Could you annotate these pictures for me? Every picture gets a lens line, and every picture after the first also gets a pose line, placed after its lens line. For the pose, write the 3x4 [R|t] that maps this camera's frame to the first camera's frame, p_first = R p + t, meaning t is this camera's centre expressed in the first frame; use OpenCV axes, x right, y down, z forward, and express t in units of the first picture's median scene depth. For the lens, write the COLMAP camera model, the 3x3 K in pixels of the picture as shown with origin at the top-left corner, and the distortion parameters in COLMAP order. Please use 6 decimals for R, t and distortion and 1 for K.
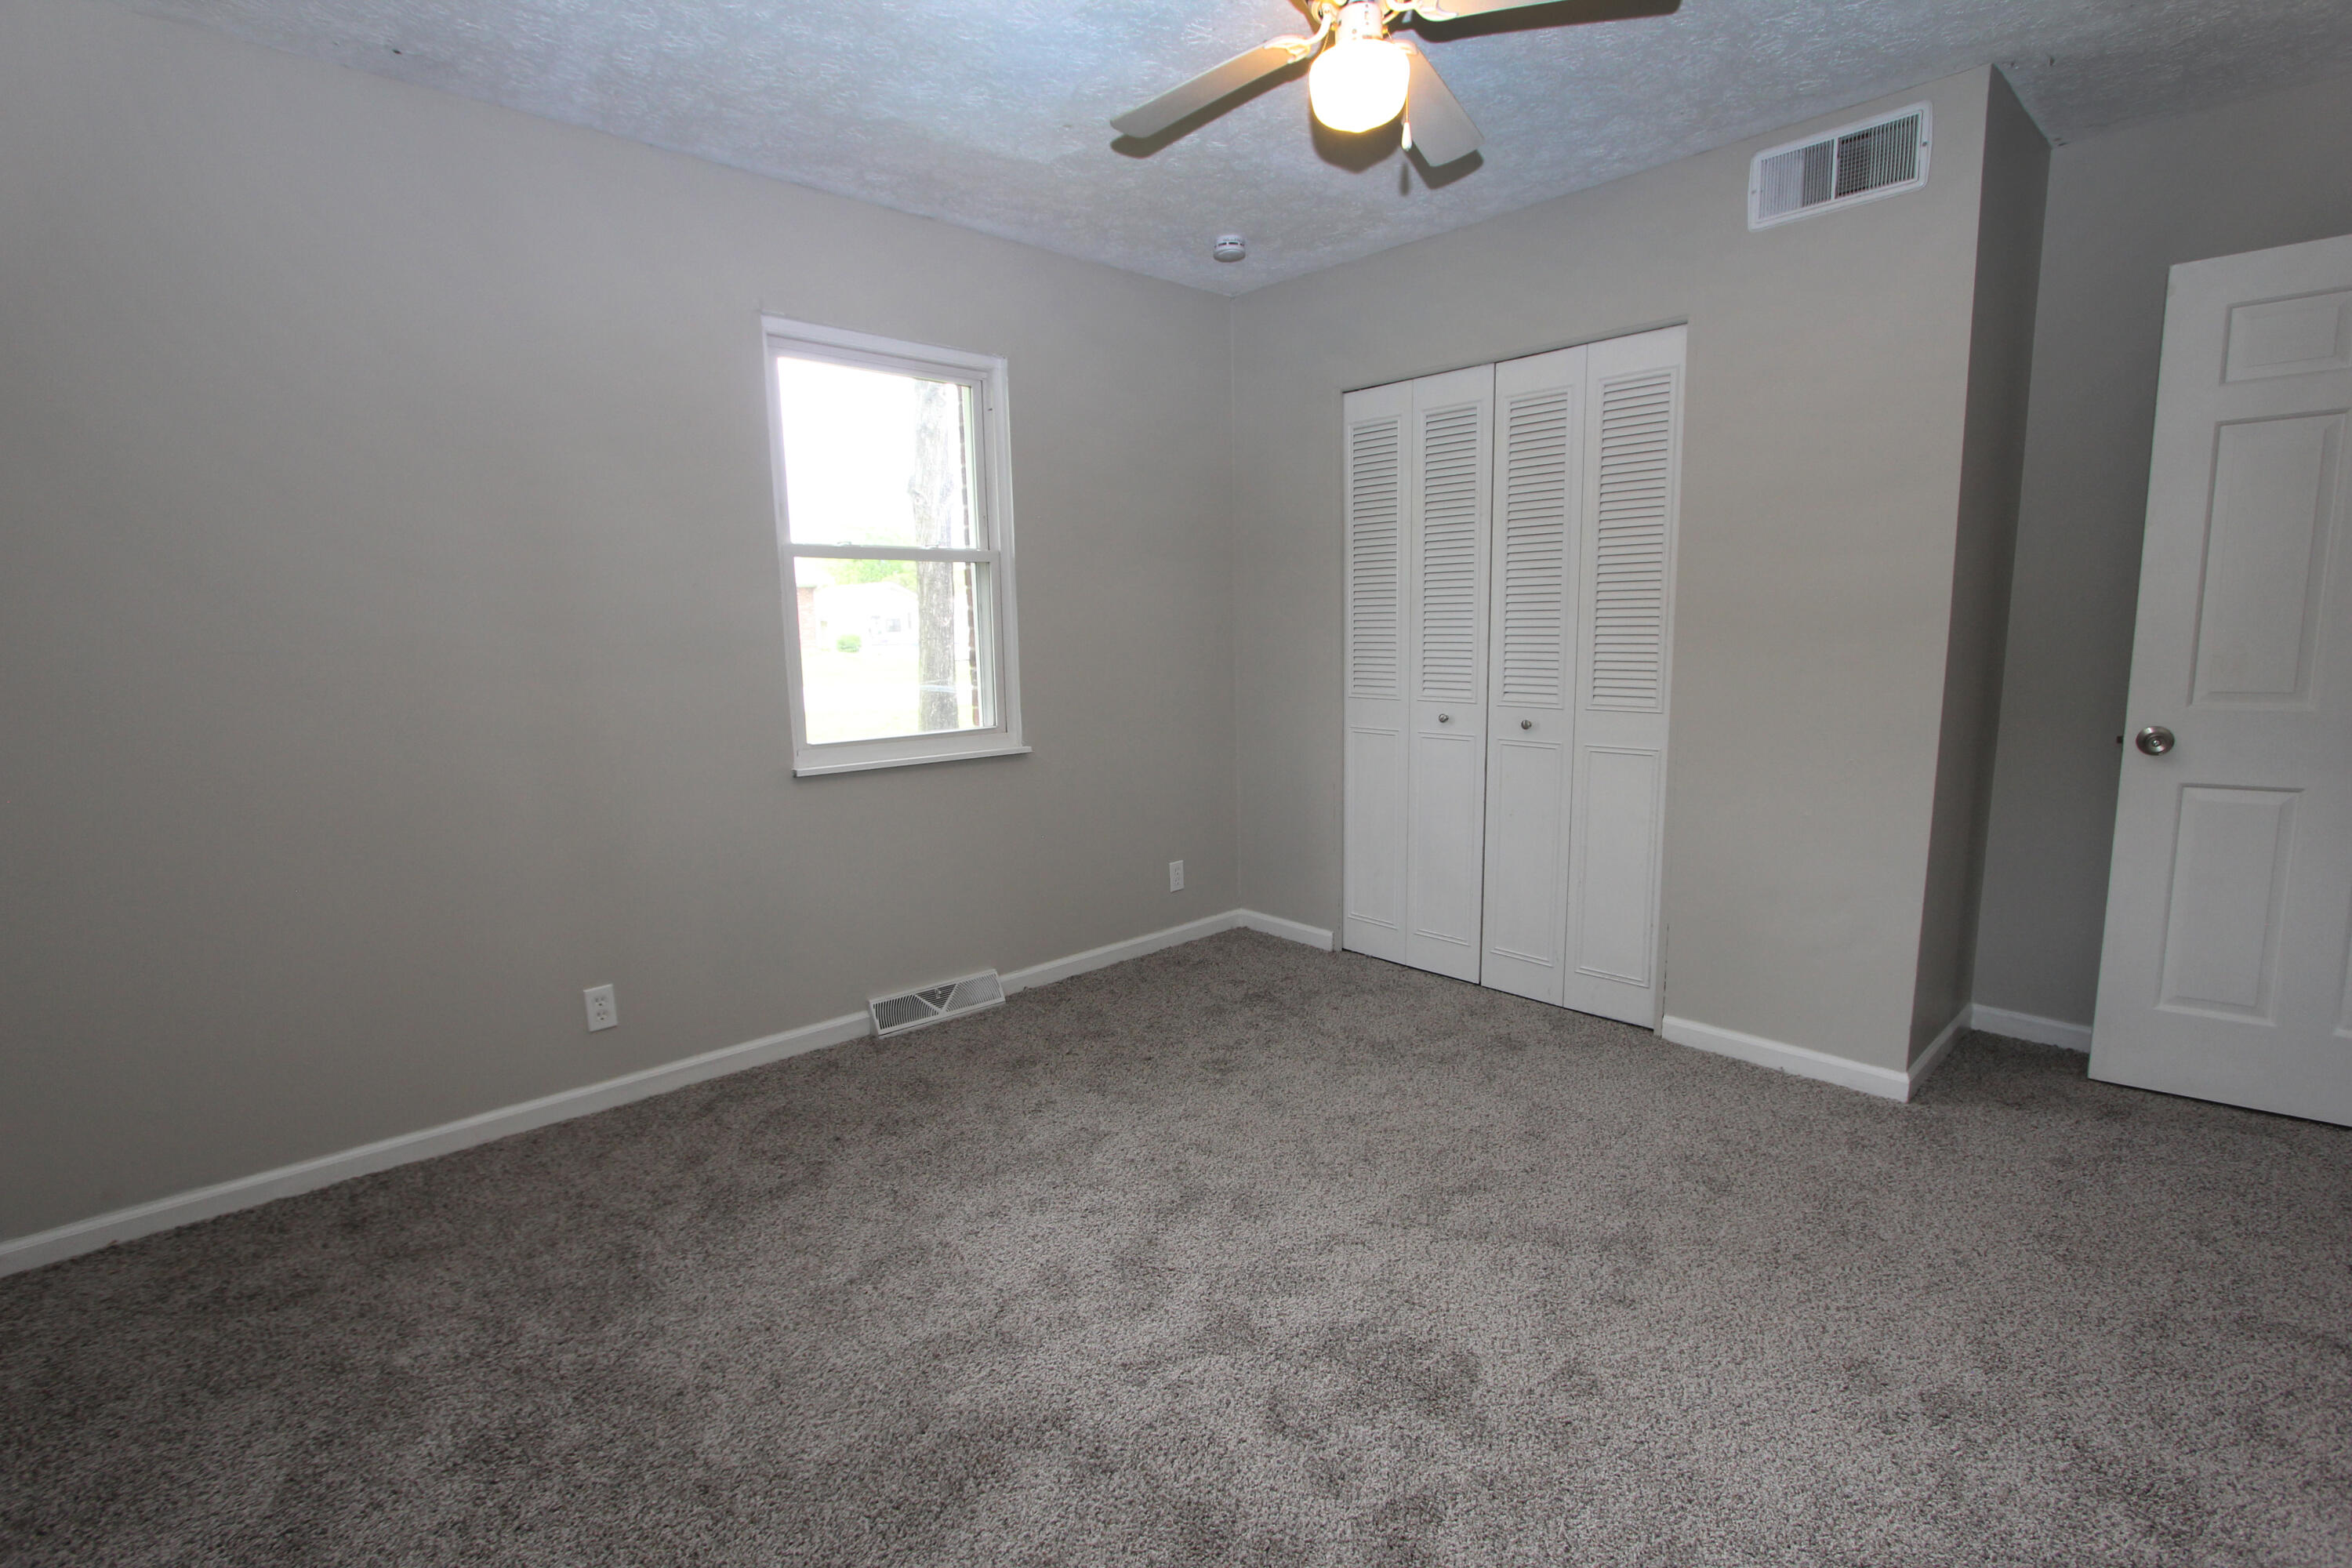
lens RADIAL K [[1094.8, 0, 1176.0], [0, 1094.8, 784.0], [0, 0, 1]] dist [0.000290, 0.000185]
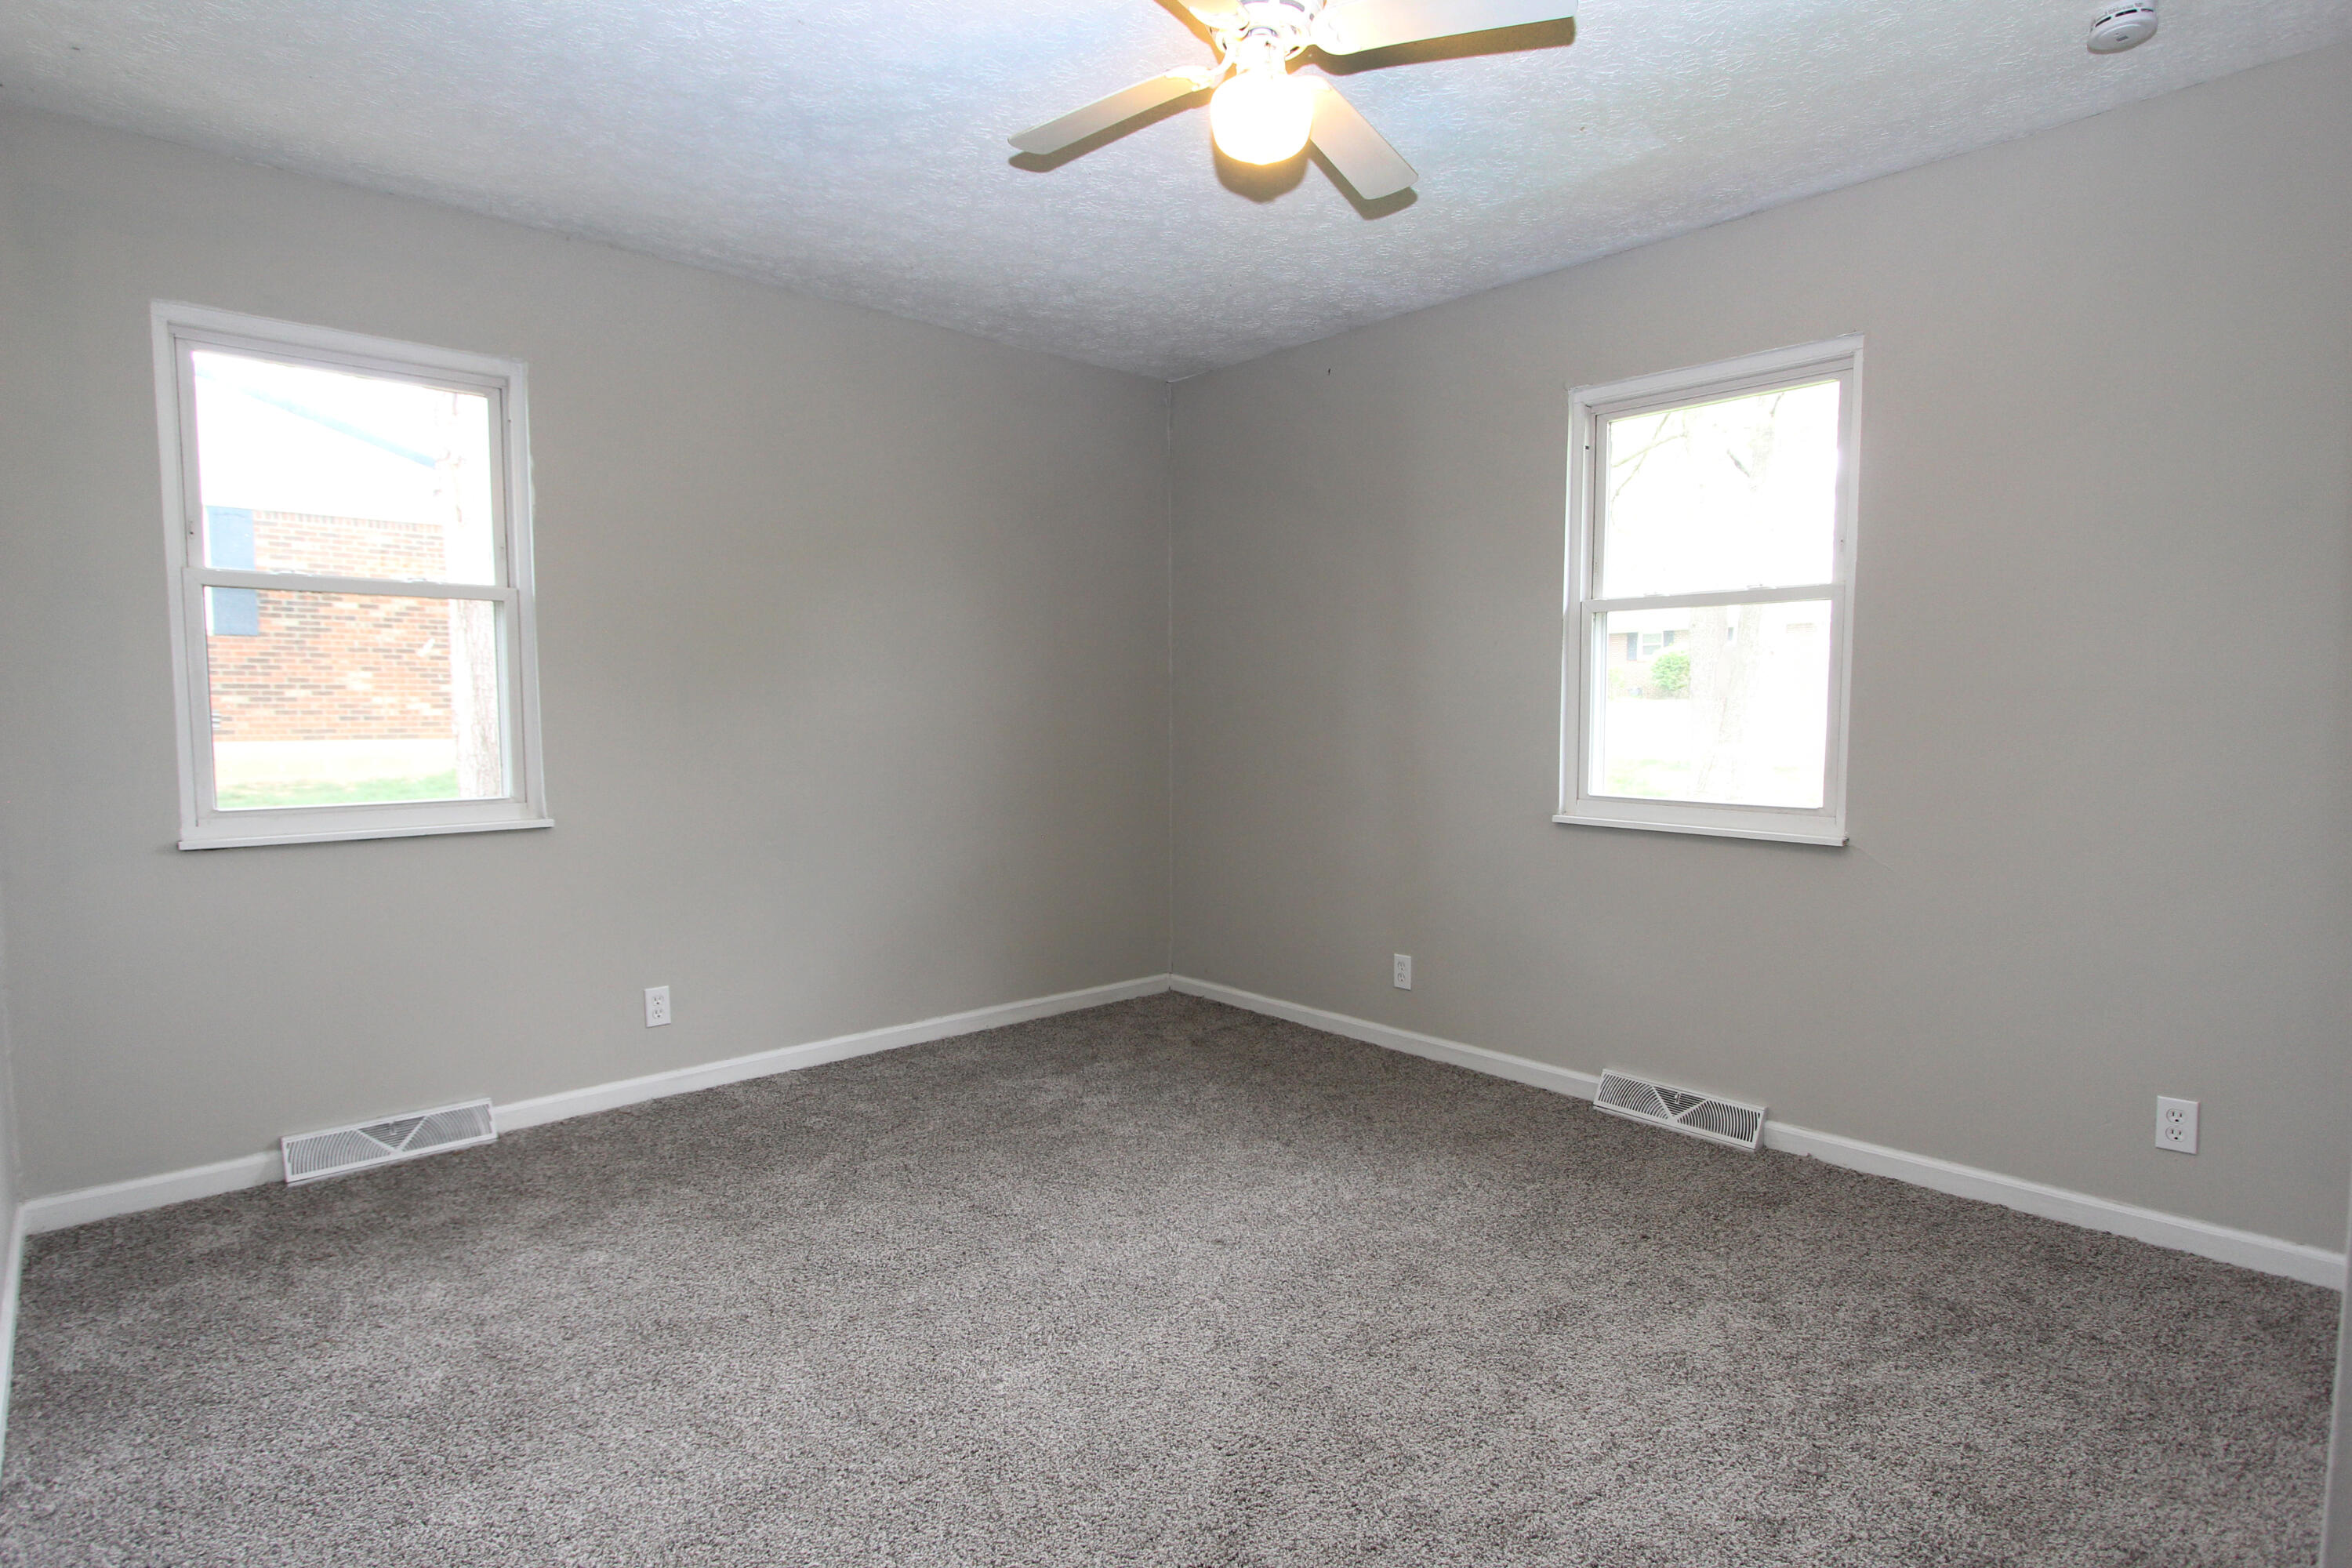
lens RADIAL K [[1234.9, 0, 1176.0], [0, 1234.9, 784.0], [0, 0, 1]] dist [0.003932, 0.000455]
pose [[-0.019547, 0.081437, -0.996487, 0.768822], [-0.139556, 0.986698, 0.083375, -0.083640], [0.990021, 0.140695, -0.007922, 0.594153]]
